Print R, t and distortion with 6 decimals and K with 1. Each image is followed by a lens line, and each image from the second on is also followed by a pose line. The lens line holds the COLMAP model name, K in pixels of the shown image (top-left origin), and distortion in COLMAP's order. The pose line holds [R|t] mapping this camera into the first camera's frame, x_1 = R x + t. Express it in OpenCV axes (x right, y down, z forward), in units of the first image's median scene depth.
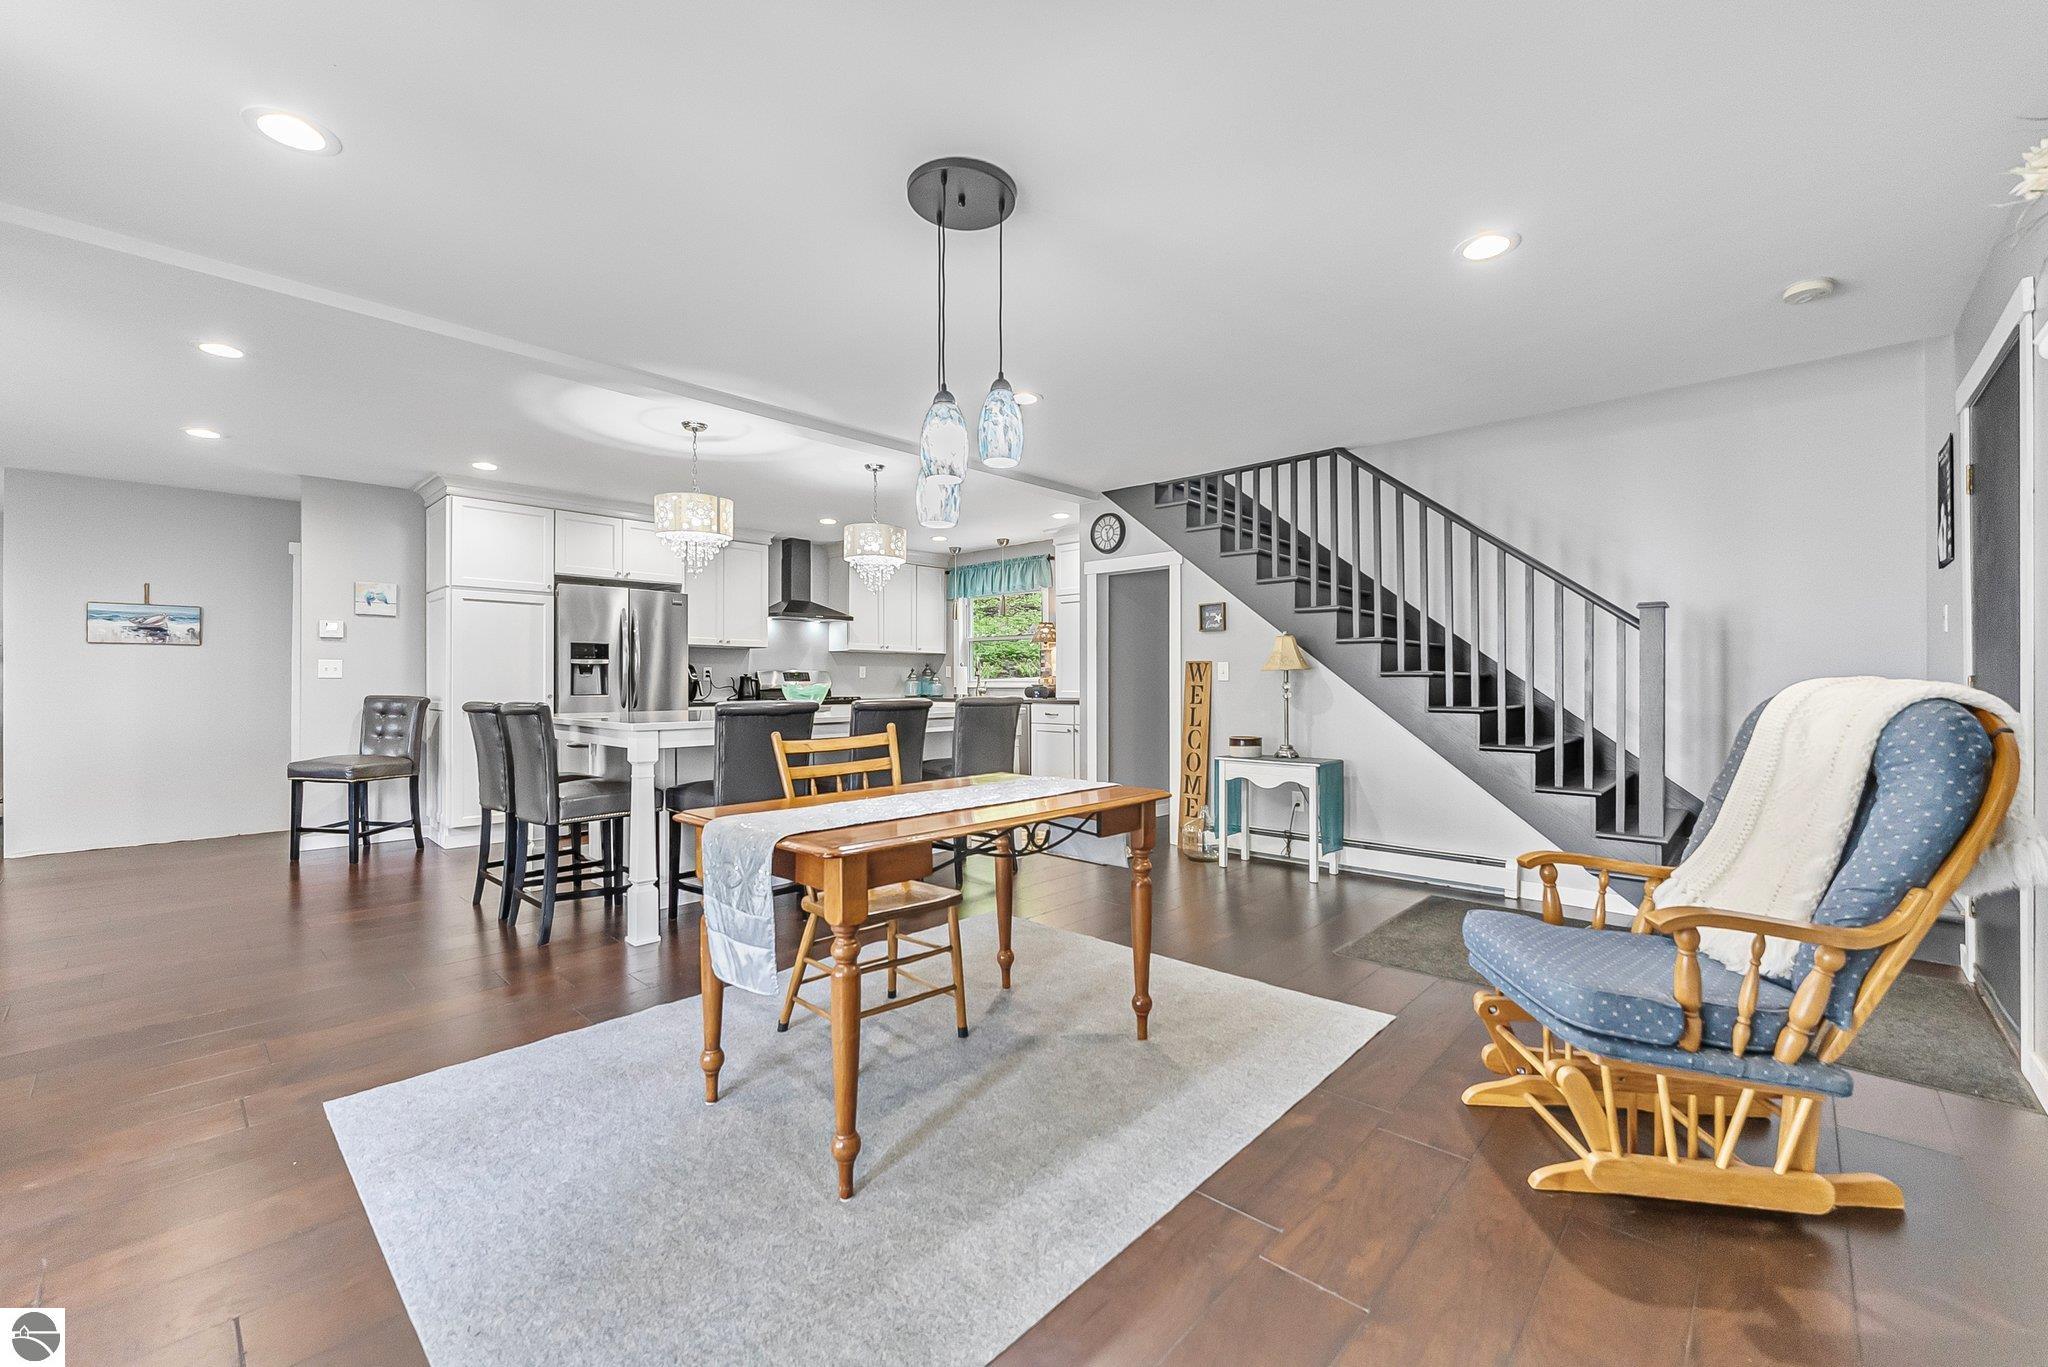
lens RADIAL K [[829.6, 0, 1031.8], [0, 829.6, 682.5], [0, 0, 1]] dist [-0.004078, -0.000162]
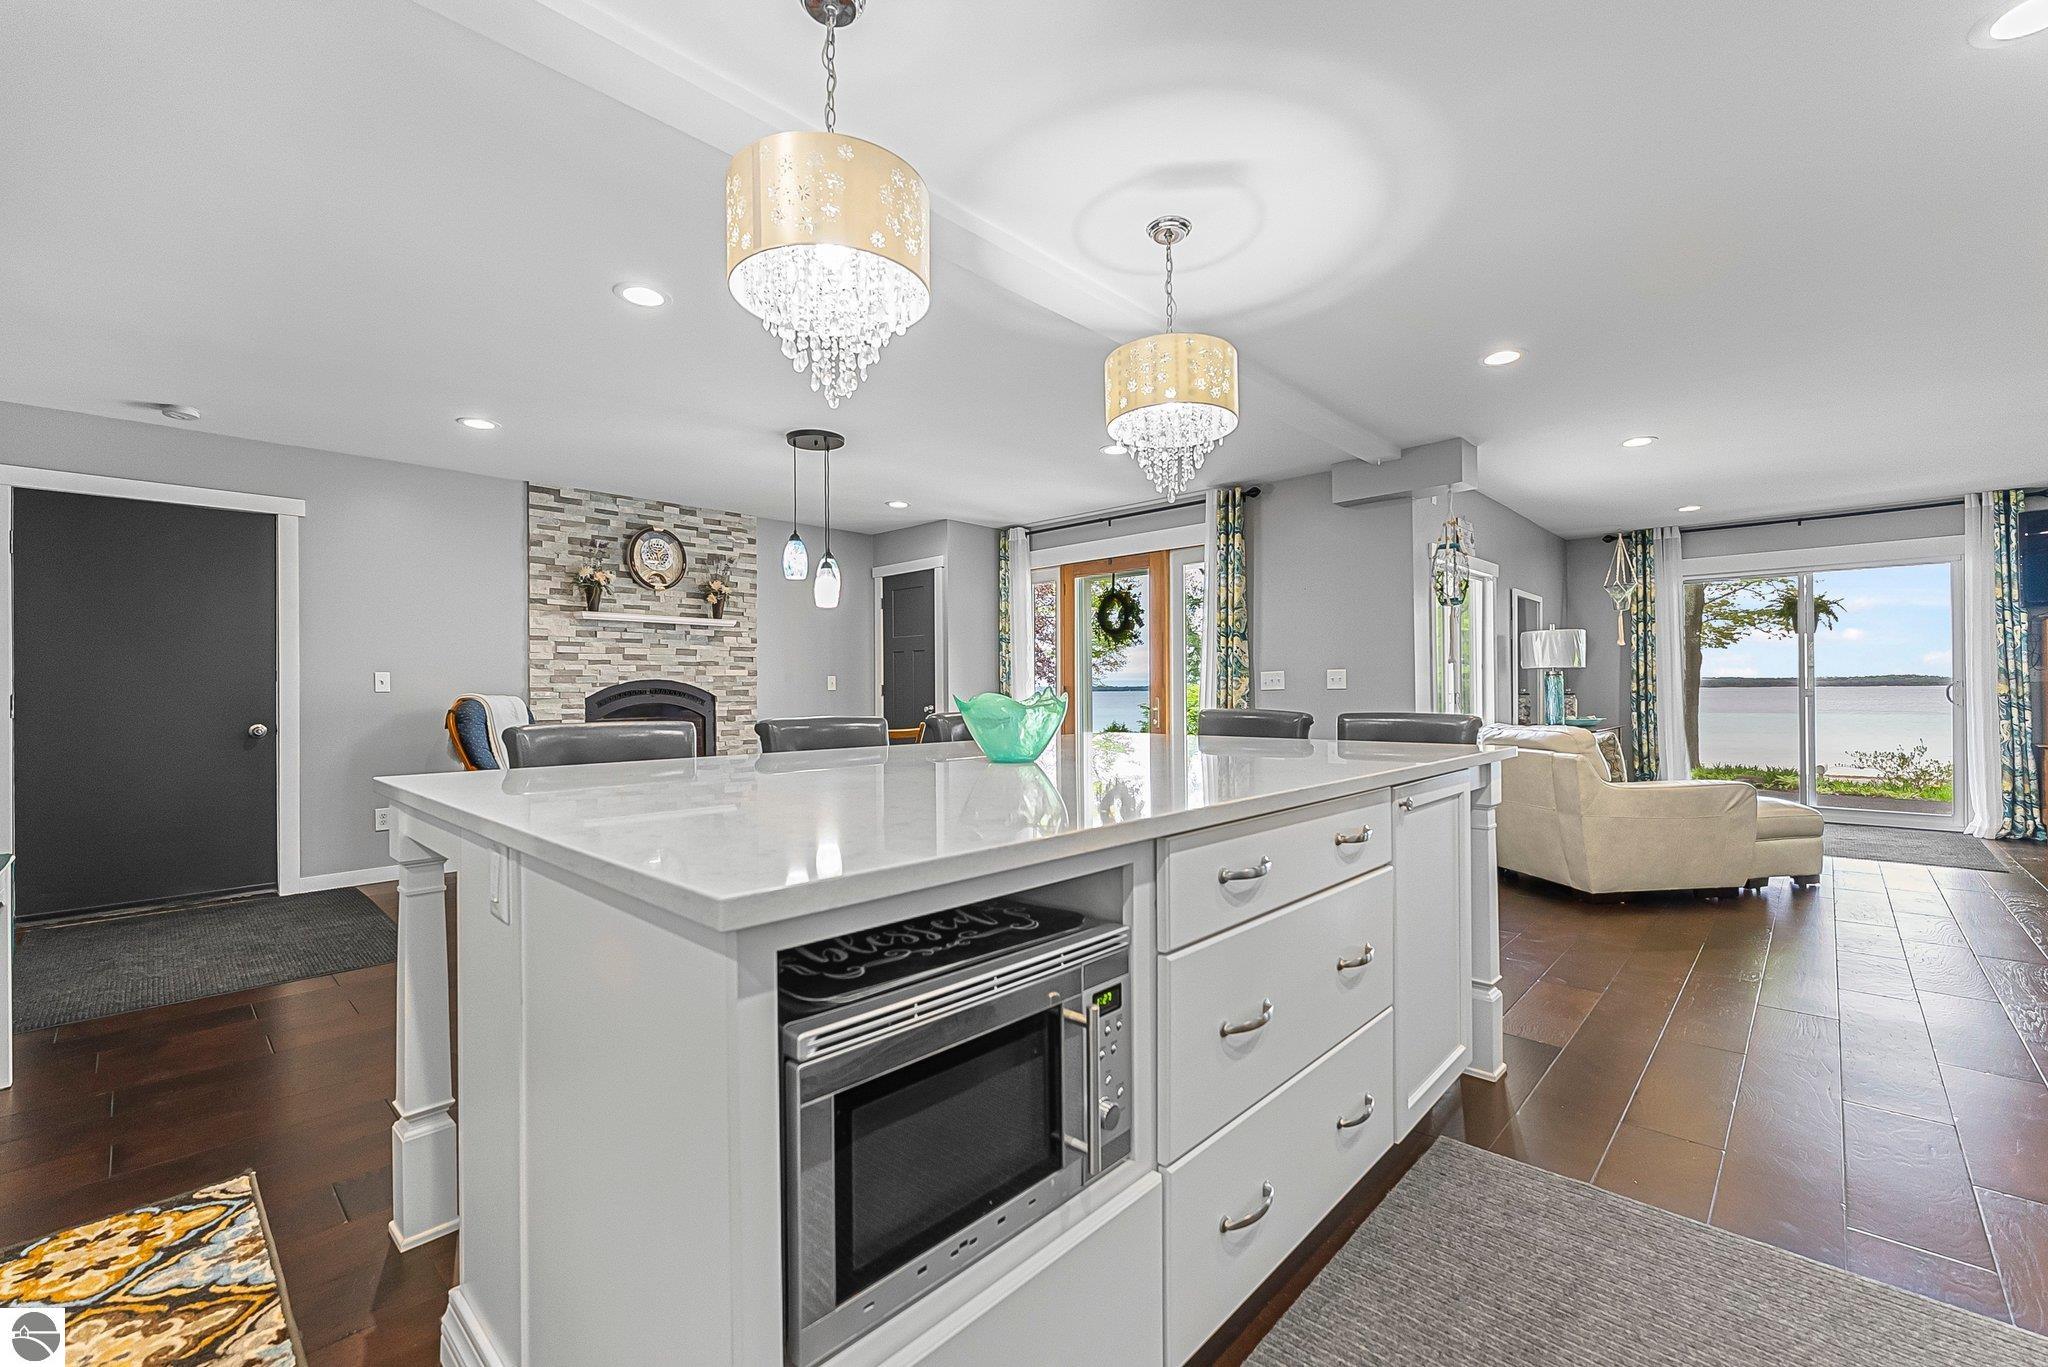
lens RADIAL K [[849.0, 0, 1031.8], [0, 849.0, 685.9], [0, 0, 1]] dist [-0.004218, -0.000331]
pose [[-0.999937, 0.009459, 0.006110, -0.243244], [0.009434, 0.999947, -0.004100, -0.000896], [-0.006149, -0.004042, -0.999973, 1.219487]]
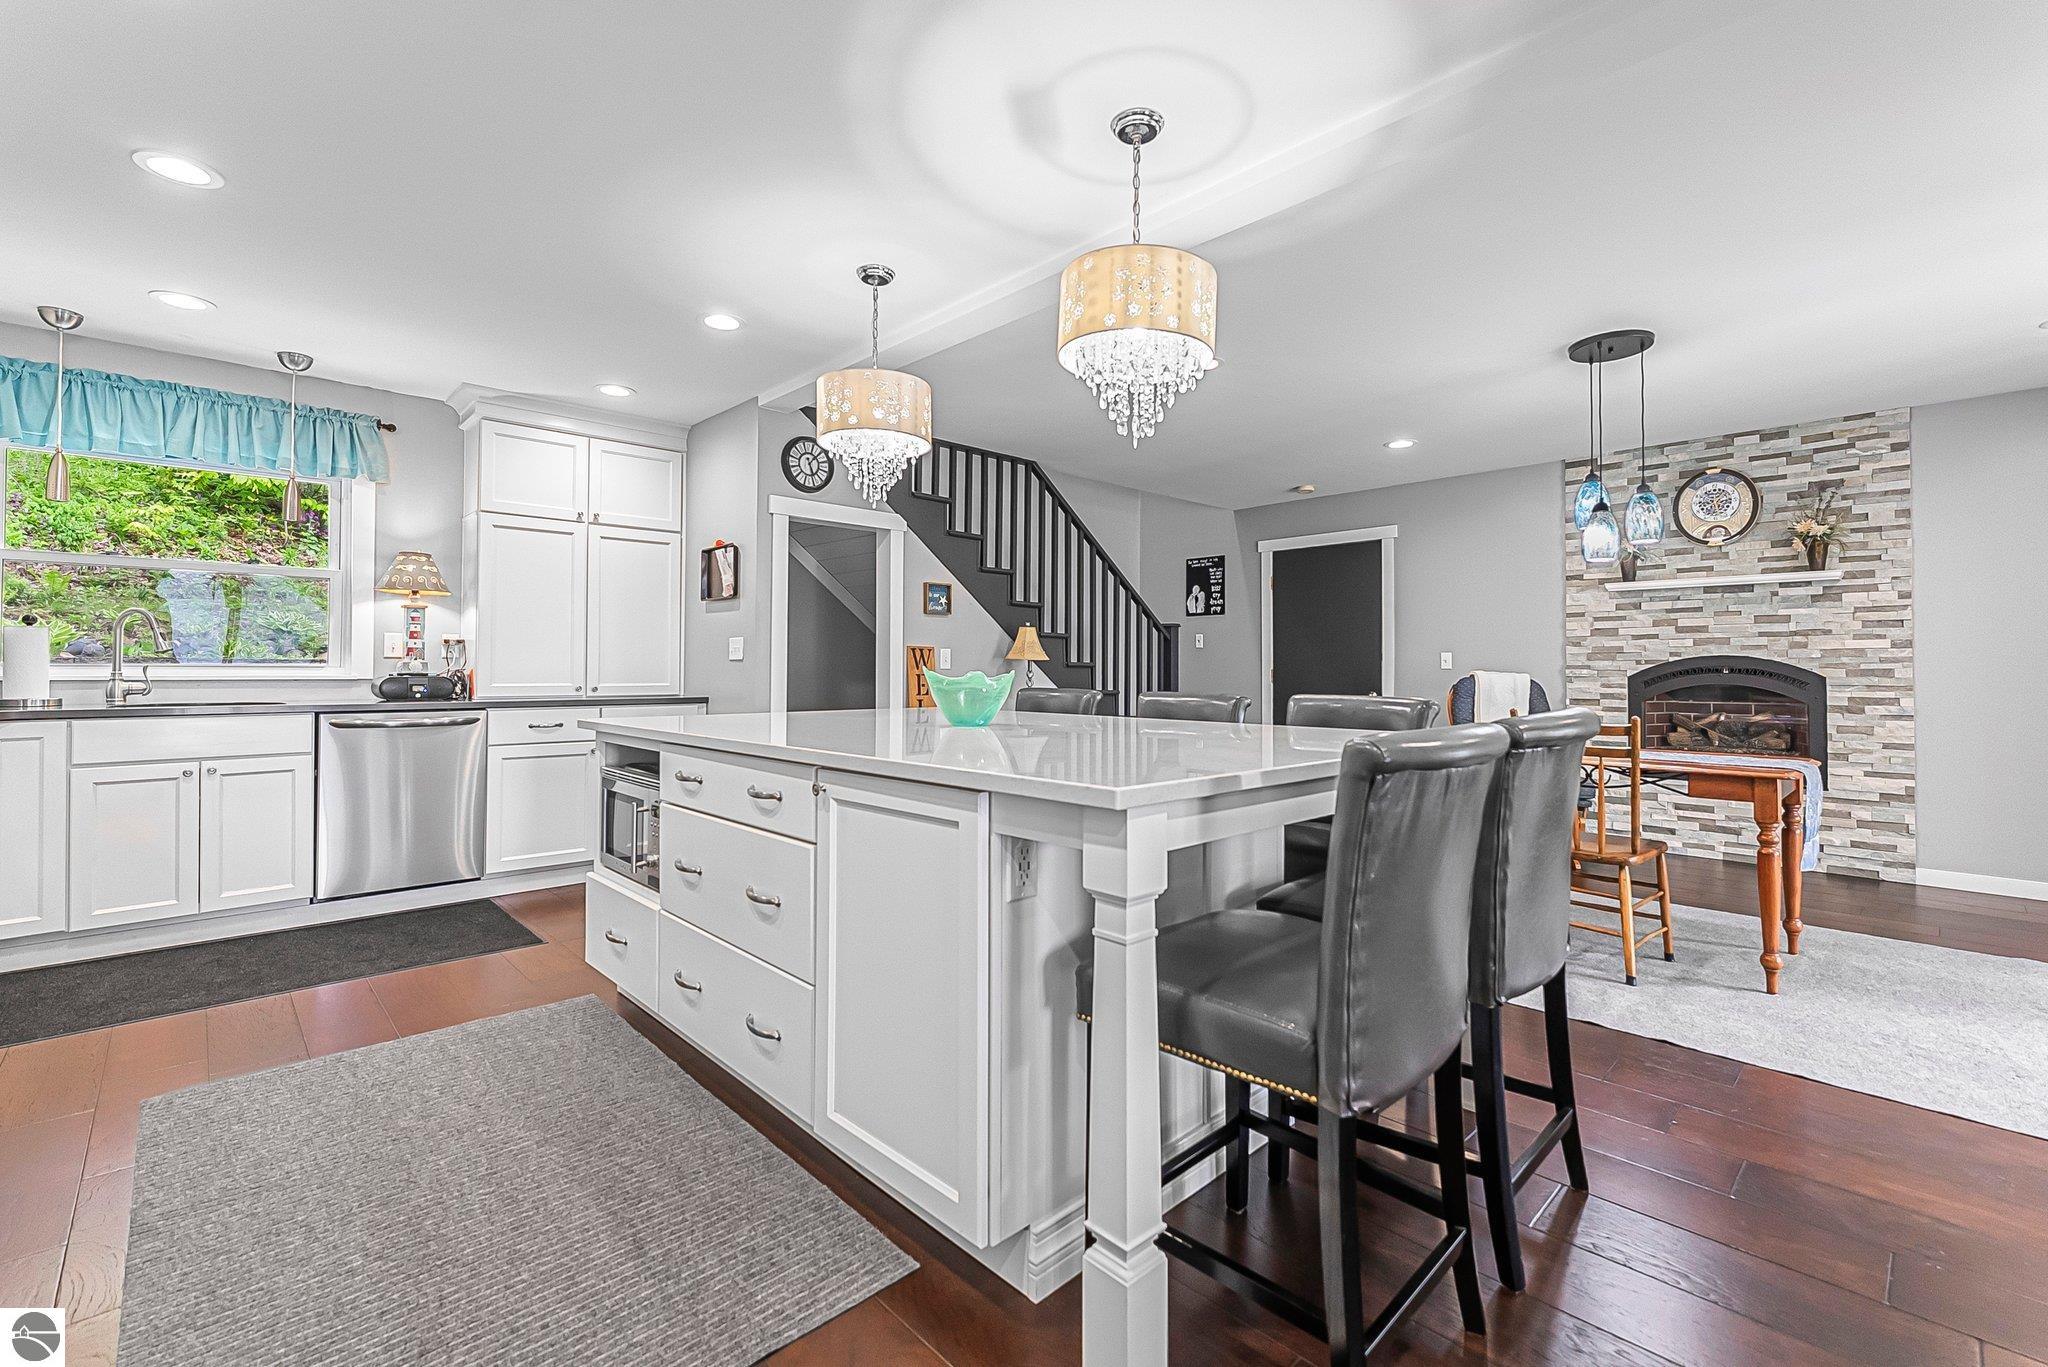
lens RADIAL K [[879.5, 0, 1037.9], [0, 879.5, 655.7], [0, 0, 1]] dist [-0.002088, -0.000449]
pose [[0.054327, 0.019237, 0.998338, -0.700306], [-0.002443, 0.999814, -0.019132, 0.001456], [-0.998520, -0.001400, 0.054364, 0.800099]]
